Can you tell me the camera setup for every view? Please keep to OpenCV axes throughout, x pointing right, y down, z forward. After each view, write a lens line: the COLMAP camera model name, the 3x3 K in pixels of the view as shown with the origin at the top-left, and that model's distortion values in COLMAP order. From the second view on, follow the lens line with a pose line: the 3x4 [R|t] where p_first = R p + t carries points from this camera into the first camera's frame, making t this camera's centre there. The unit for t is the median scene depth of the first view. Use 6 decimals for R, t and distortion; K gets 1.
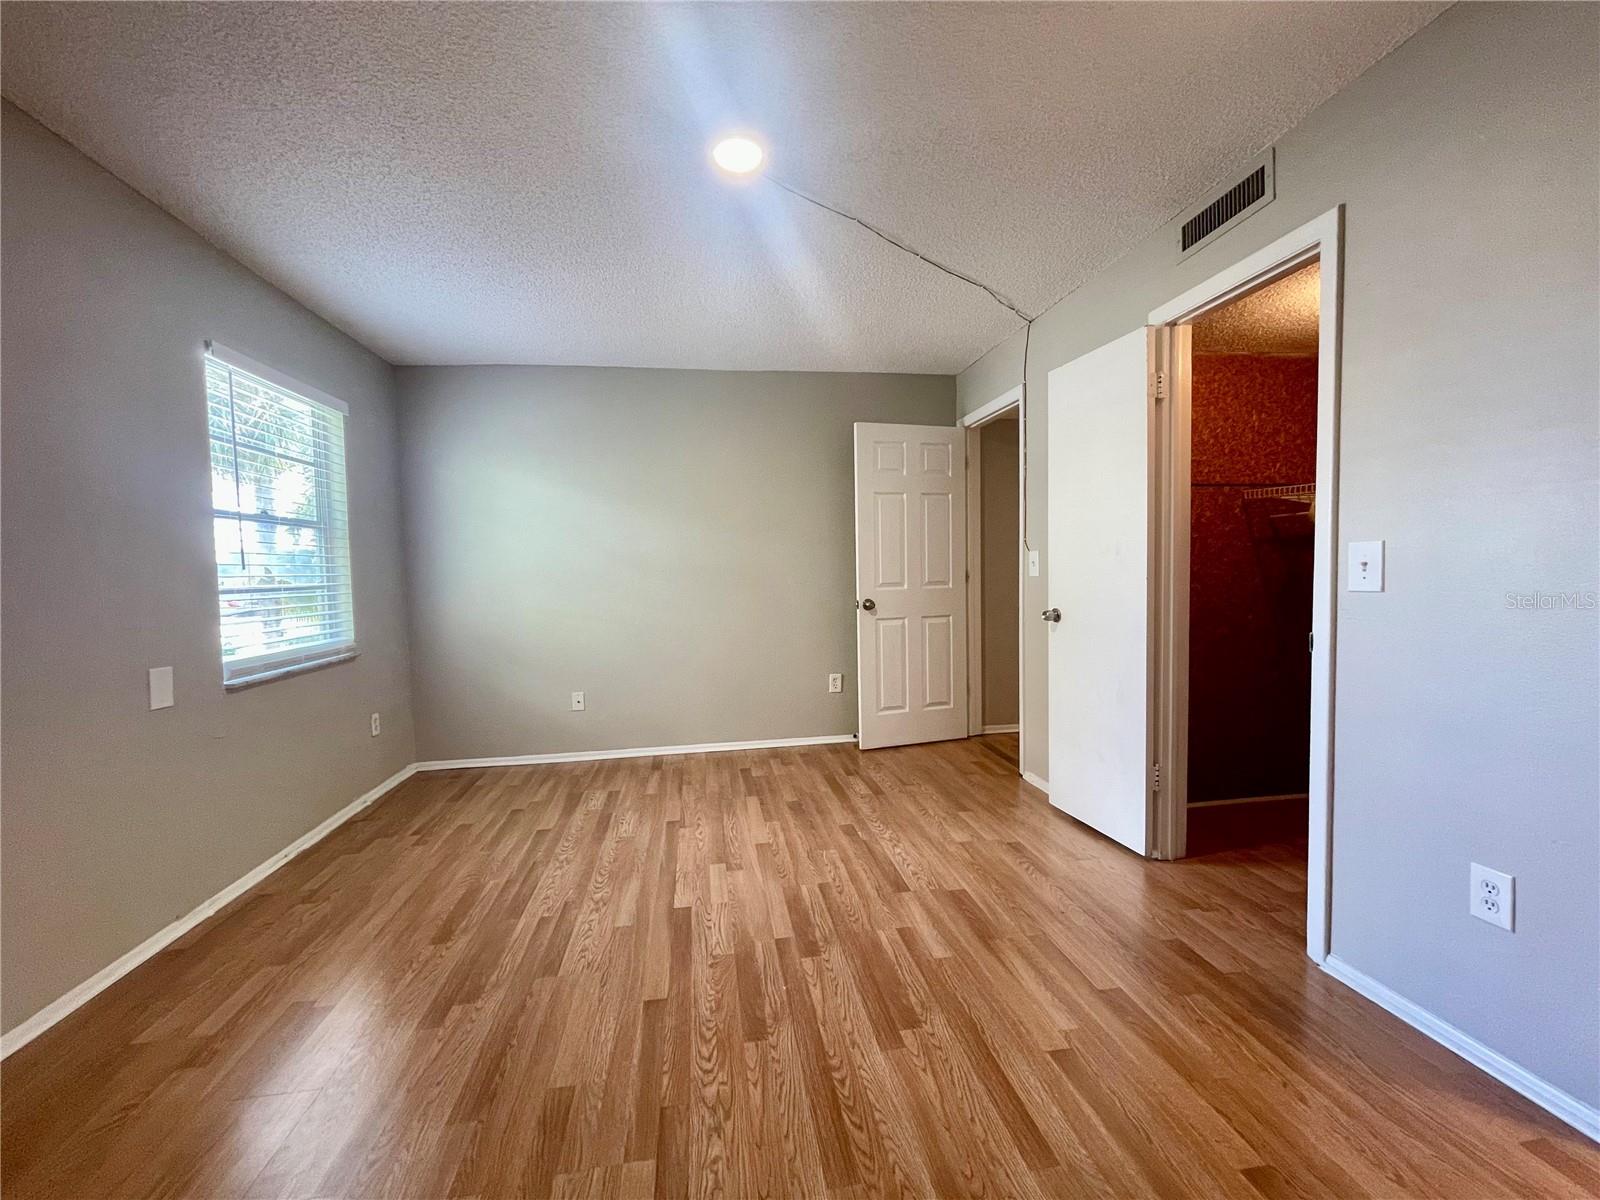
lens RADIAL K [[643.7, 0, 810.9], [0, 643.7, 599.4], [0, 0, 1]] dist [-0.003442, 0.000921]
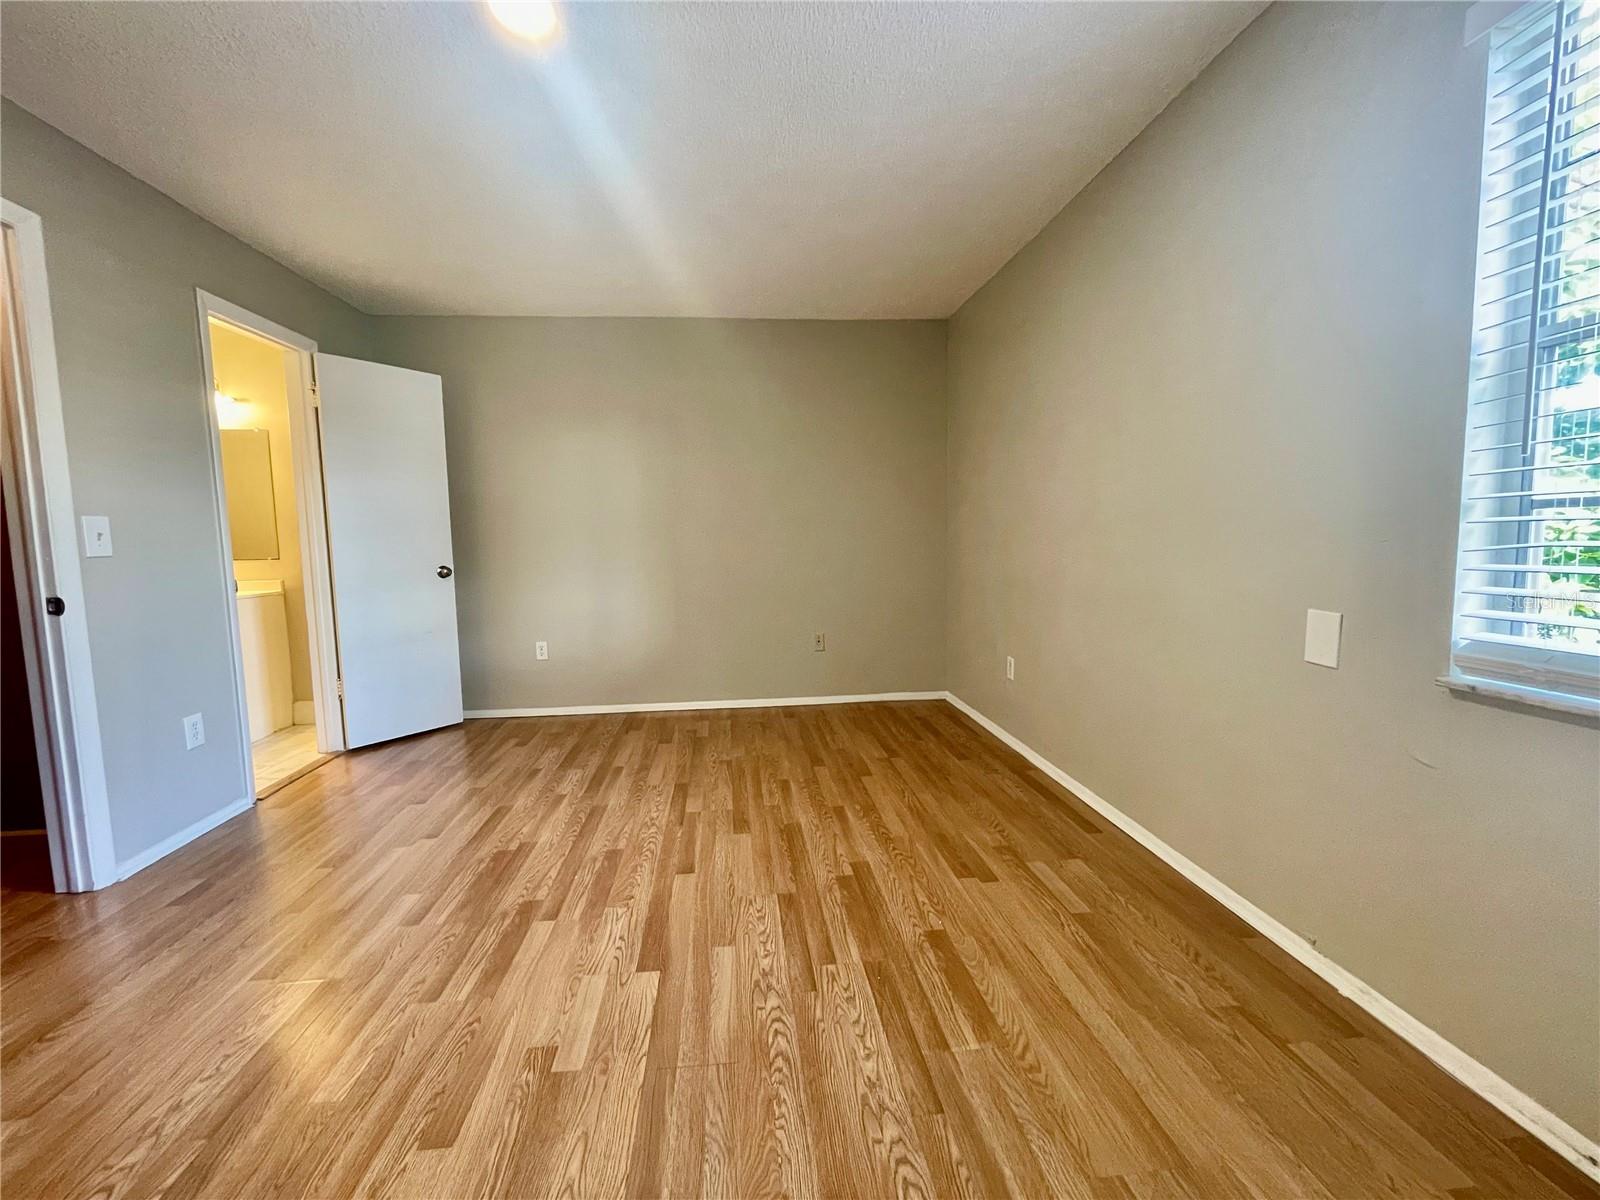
lens RADIAL K [[643.7, 0, 811.4], [0, 643.7, 599.4], [0, 0, 1]] dist [-0.003442, 0.000921]
pose [[-0.998119, 0.037320, 0.048645, -0.471776], [0.043831, 0.989108, 0.140512, -0.036107], [-0.042871, 0.142380, -0.988883, 1.791312]]
